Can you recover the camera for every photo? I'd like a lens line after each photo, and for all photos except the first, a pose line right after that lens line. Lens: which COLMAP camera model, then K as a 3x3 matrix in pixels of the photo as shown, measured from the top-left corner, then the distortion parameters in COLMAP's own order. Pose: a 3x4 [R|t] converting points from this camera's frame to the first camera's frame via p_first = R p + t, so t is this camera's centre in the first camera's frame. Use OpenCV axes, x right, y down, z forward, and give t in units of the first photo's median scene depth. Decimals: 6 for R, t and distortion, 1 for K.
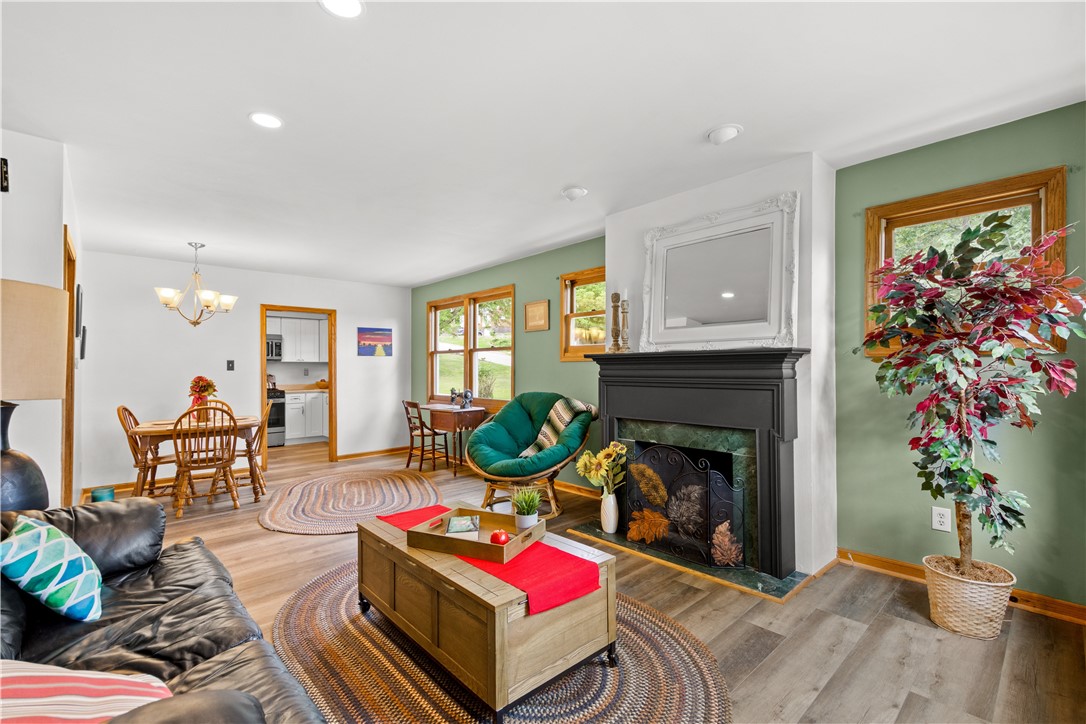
lens RADIAL K [[479.4, 0, 543.1], [0, 479.4, 365.8], [0, 0, 1]] dist [0.009258, 0.000371]
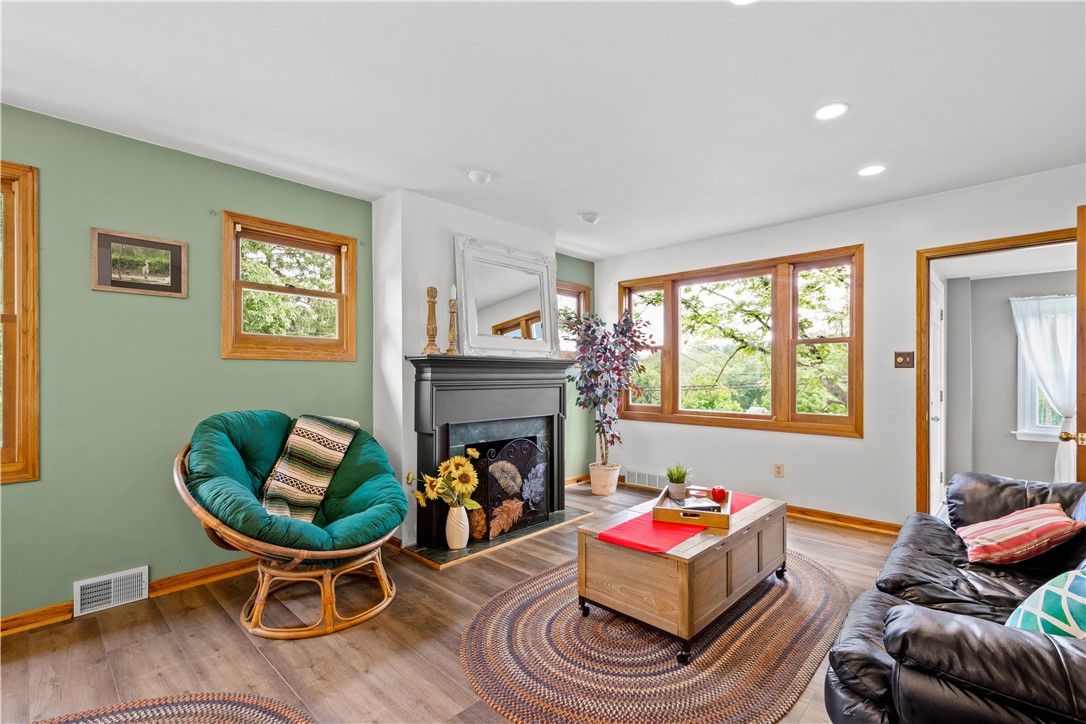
lens RADIAL K [[479.4, 0, 545.3], [0, 479.4, 368.4], [0, 0, 1]] dist [0.009258, 0.000371]
pose [[-0.067589, 0.008277, 0.997679, -0.871207], [-0.019159, 0.999770, -0.009592, 0.004780], [-0.997529, -0.019763, -0.067415, 0.975135]]
